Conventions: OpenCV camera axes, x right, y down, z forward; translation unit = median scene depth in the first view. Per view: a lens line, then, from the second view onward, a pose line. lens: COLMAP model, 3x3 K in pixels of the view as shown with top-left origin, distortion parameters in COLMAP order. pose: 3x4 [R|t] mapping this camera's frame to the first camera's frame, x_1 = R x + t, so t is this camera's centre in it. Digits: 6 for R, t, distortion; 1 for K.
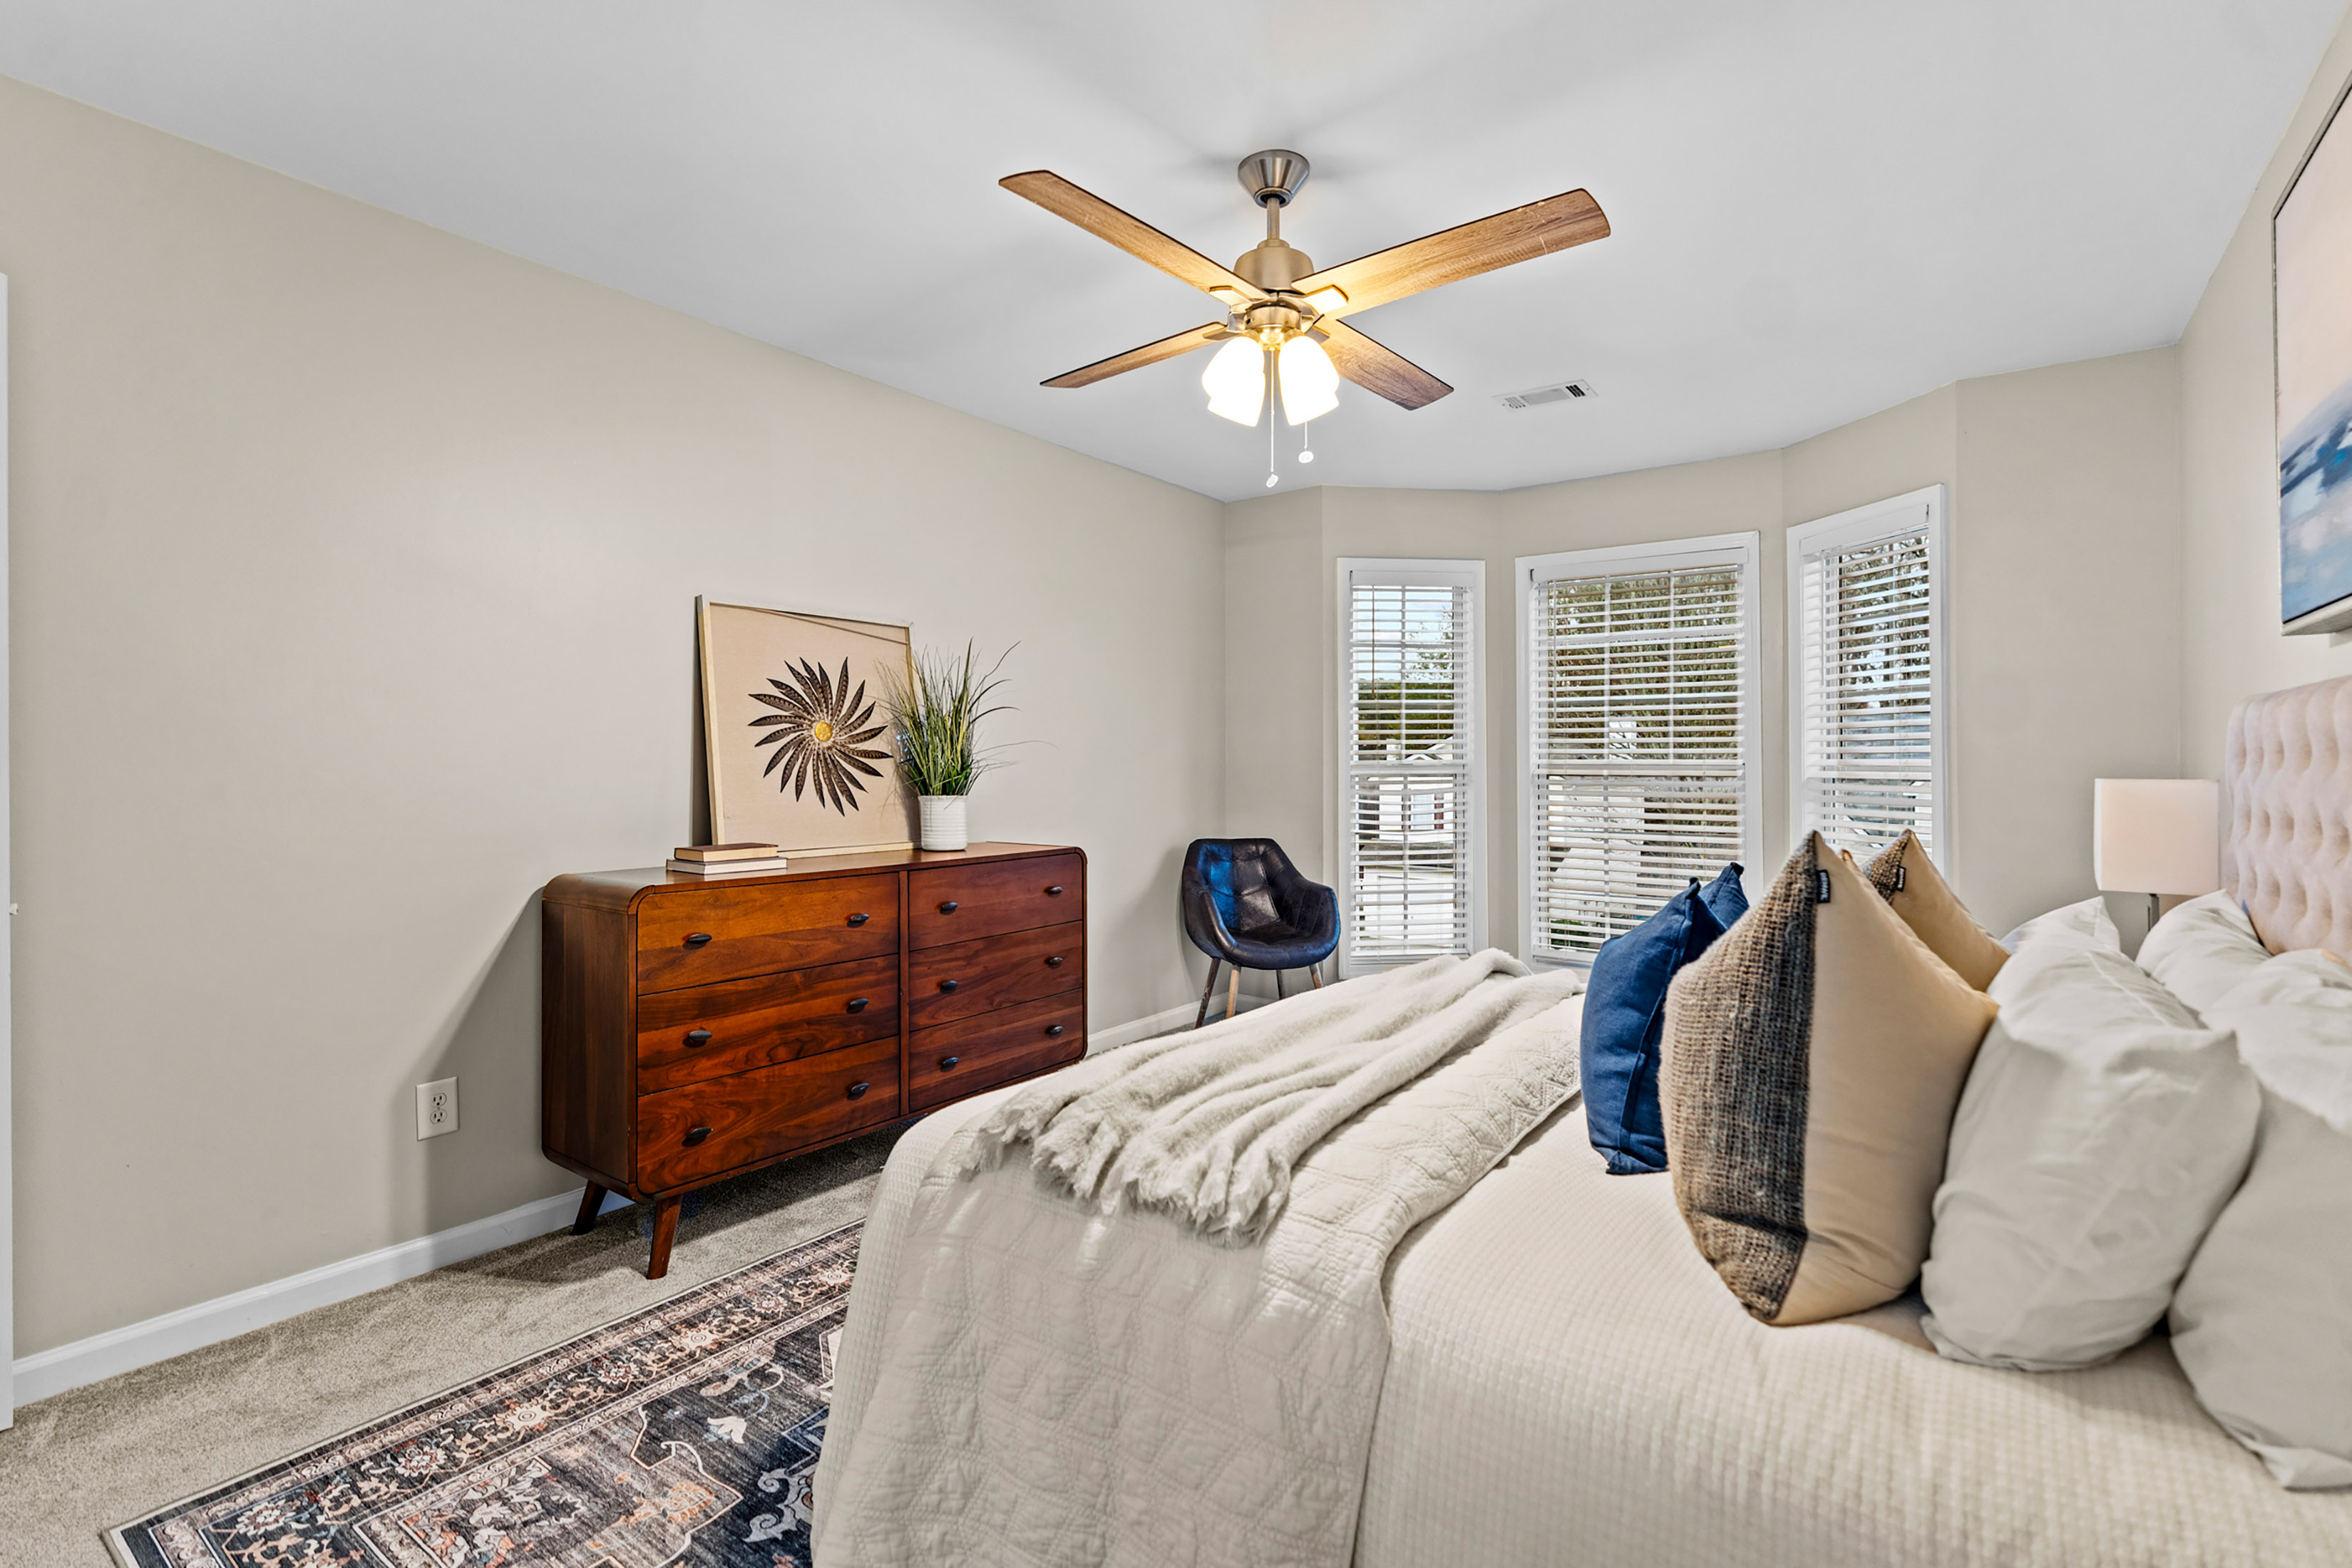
lens RADIAL K [[1096.5, 0, 1217.3], [0, 1096.5, 763.5], [0, 0, 1]] dist [-0.000948, 0.000089]
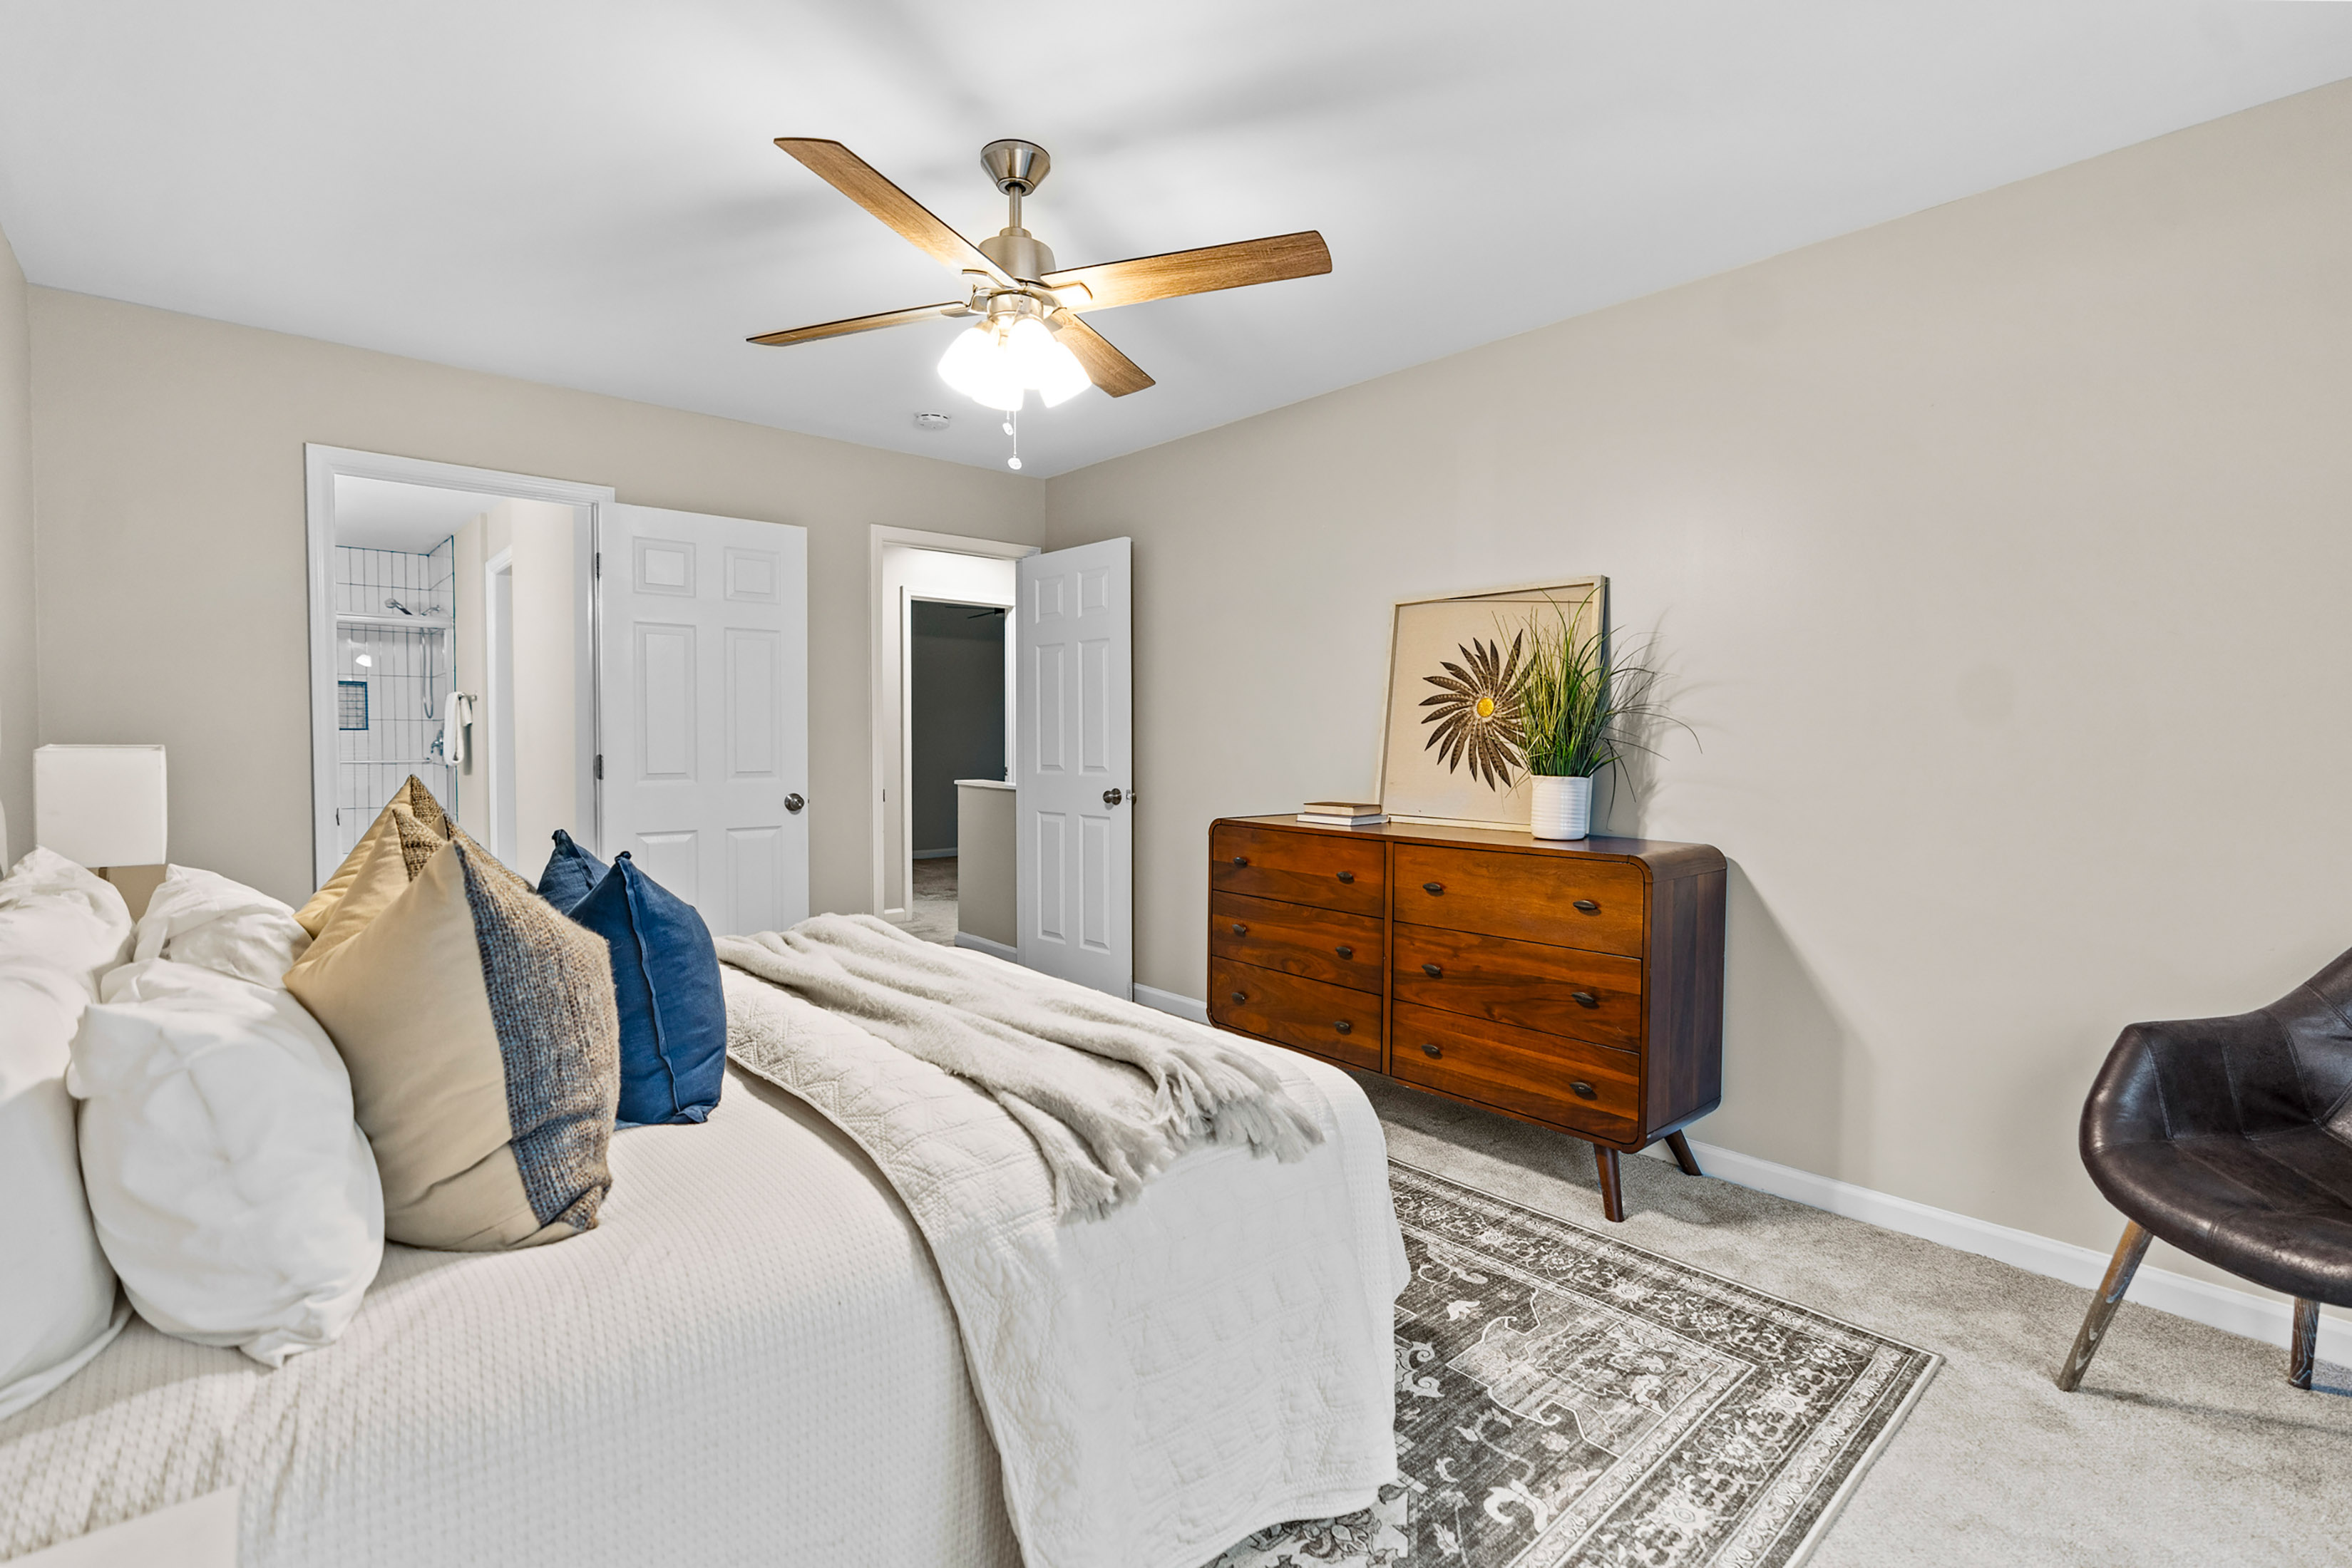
lens RADIAL K [[1044.2, 0, 1187.0], [0, 1044.2, 784.2], [0, 0, 1]] dist [-0.004479, 0.001098]
pose [[-0.200543, 0.048874, -0.978465, 0.743725], [-0.002451, 0.998727, 0.050388, -0.006534], [0.979682, 0.012503, -0.200168, 1.044126]]
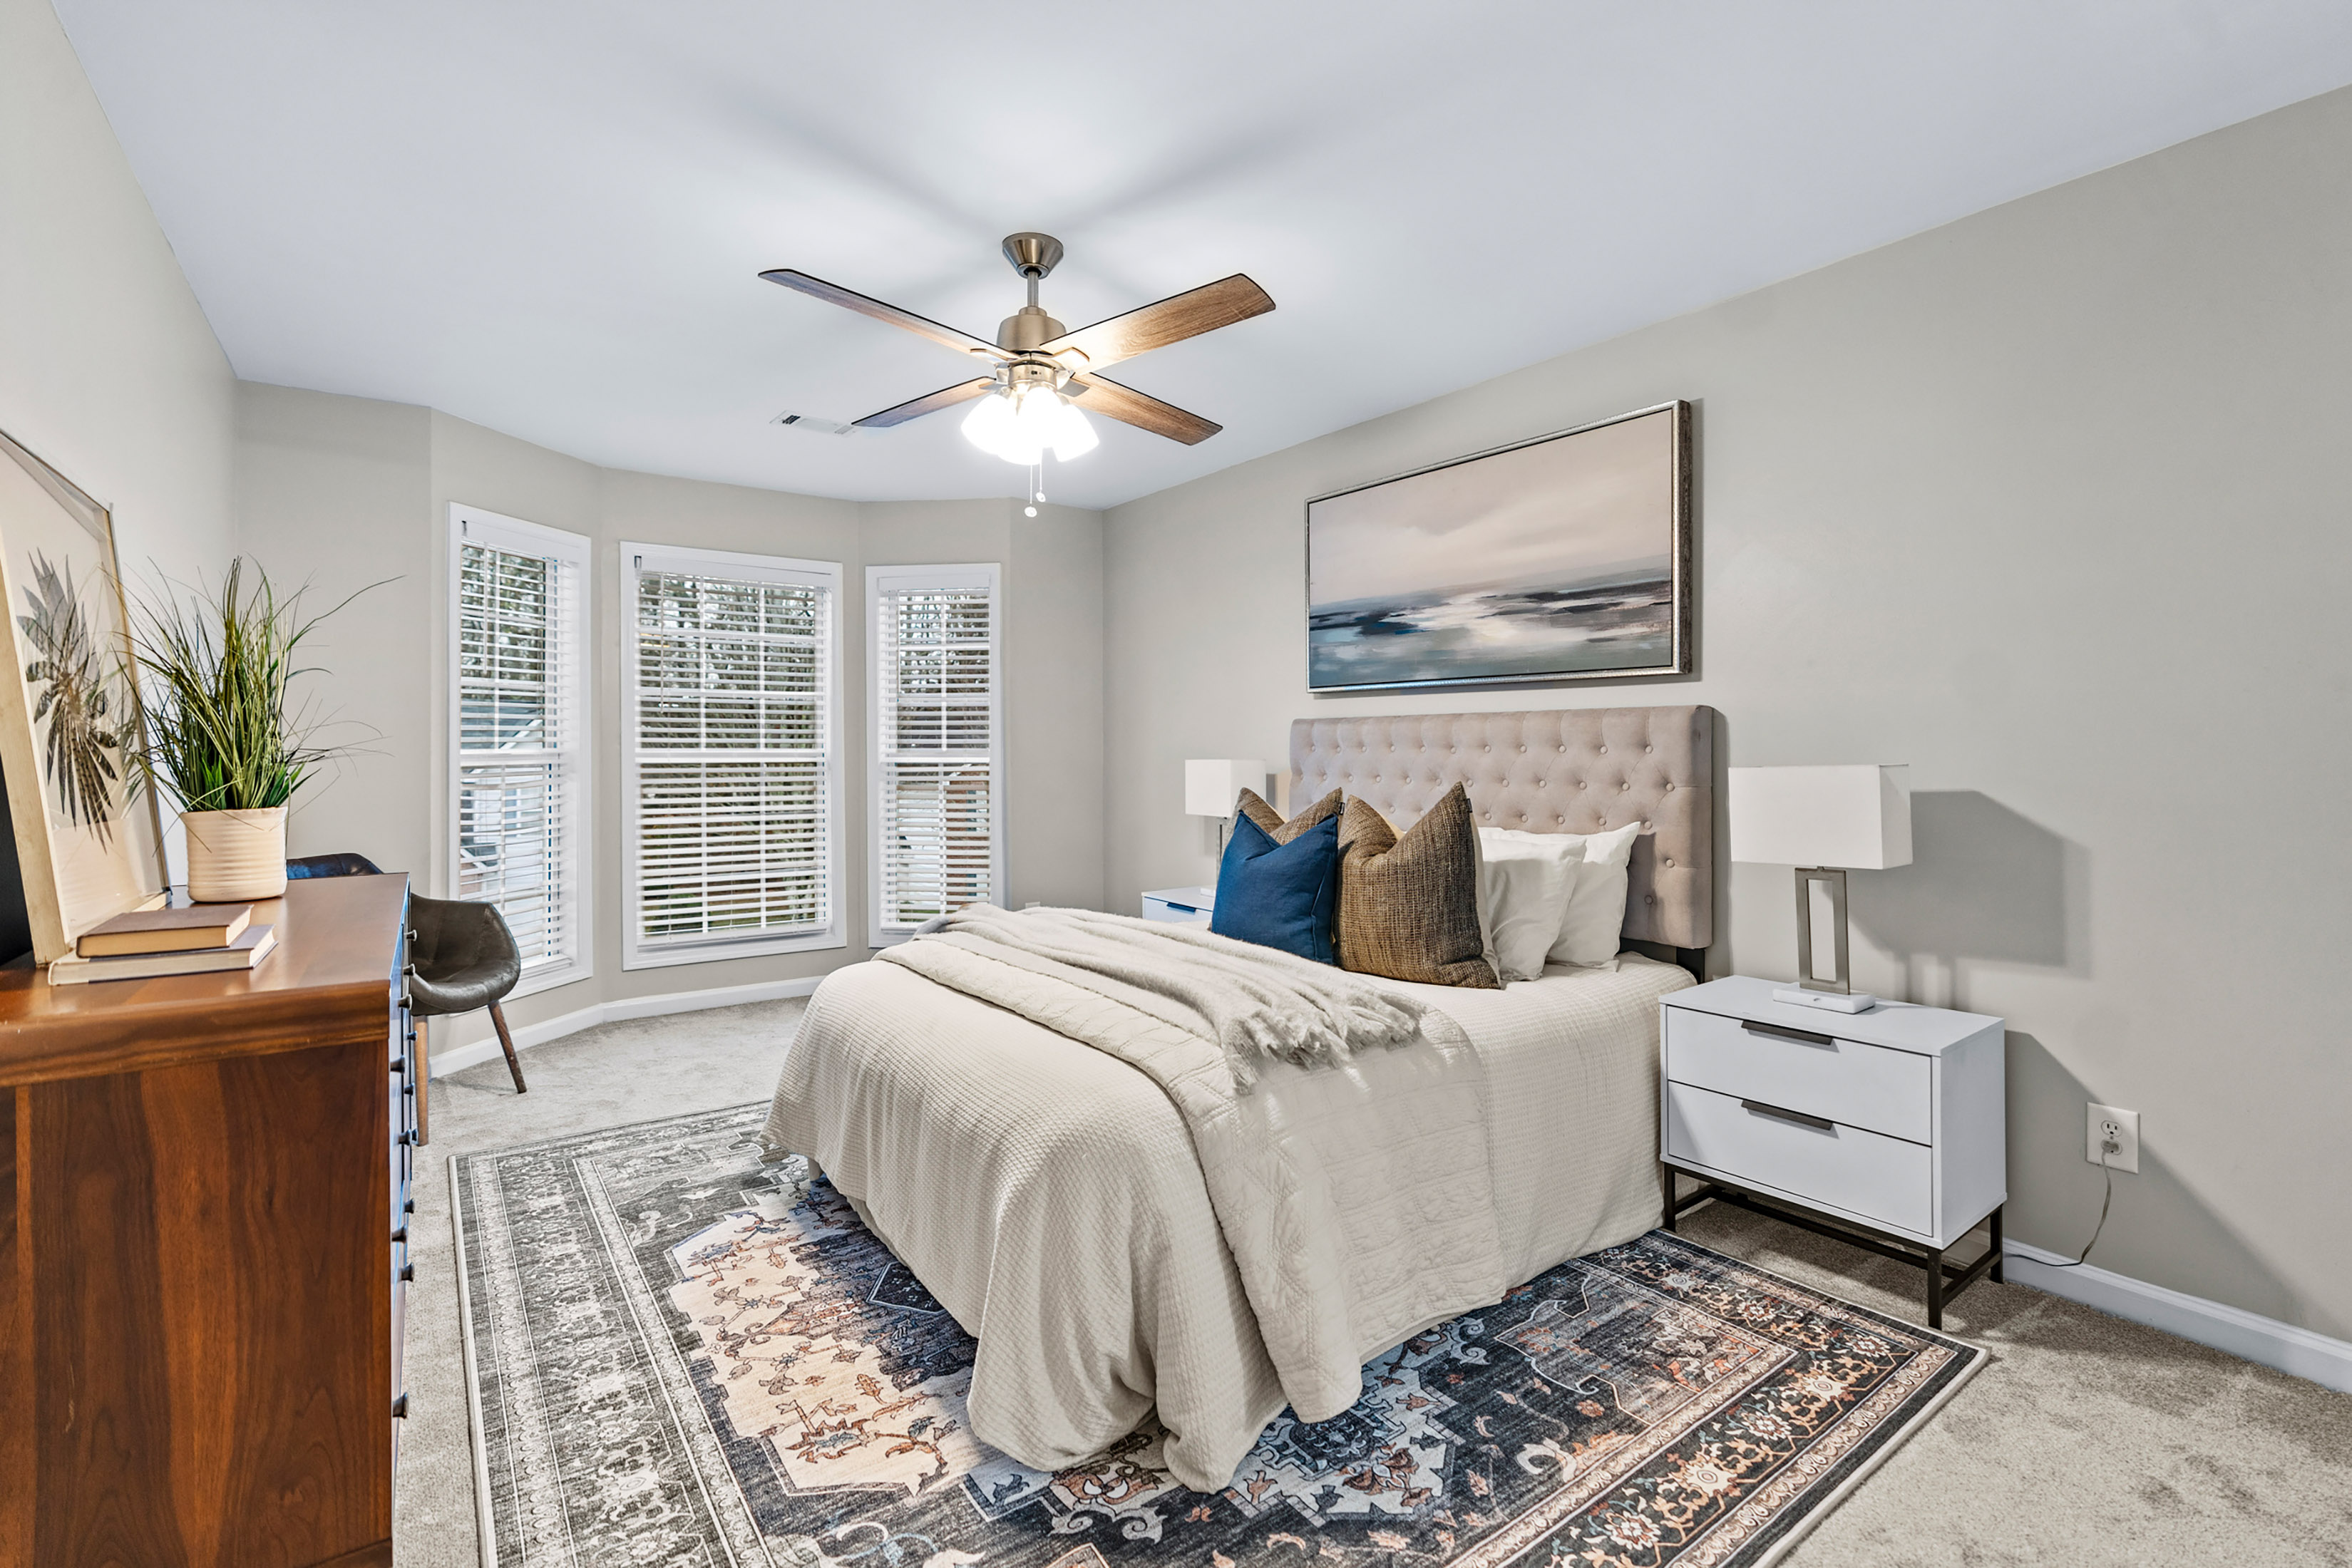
lens RADIAL K [[1057.4, 0, 1181.1], [0, 1057.4, 744.5], [0, 0, 1]] dist [-0.003908, 0.000770]
pose [[0.307898, 0.004817, 0.951407, -0.758035], [0.000652, 0.999986, -0.005274, -0.002451], [-0.951419, 0.002244, 0.307890, 0.389399]]
